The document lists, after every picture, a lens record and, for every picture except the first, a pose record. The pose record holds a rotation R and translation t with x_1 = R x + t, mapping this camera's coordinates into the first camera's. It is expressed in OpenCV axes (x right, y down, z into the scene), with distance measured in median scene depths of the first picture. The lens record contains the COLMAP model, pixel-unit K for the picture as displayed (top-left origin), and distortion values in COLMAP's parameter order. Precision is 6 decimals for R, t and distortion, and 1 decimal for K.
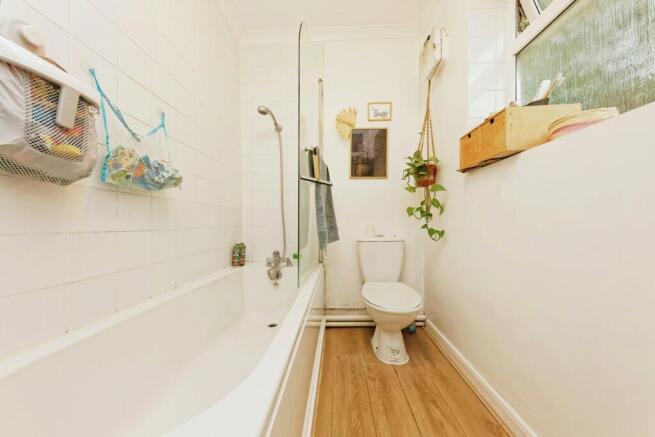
lens RADIAL K [[222.5, 0, 324.5], [0, 222.5, 218.8], [0, 0, 1]] dist [0.007127, -0.000108]
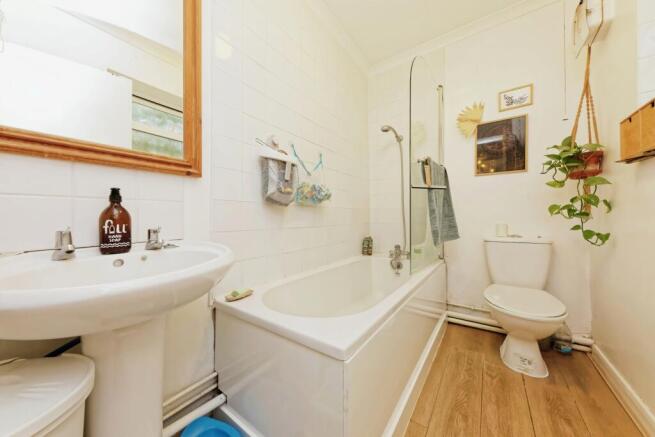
lens RADIAL K [[222.5, 0, 324.5], [0, 222.5, 218.8], [0, 0, 1]] dist [0.007127, -0.000108]
pose [[0.839317, 0.003736, -0.543630, 0.111641], [0.009995, 0.999701, 0.022301, -0.027493], [0.543551, -0.024151, 0.839029, -0.217639]]
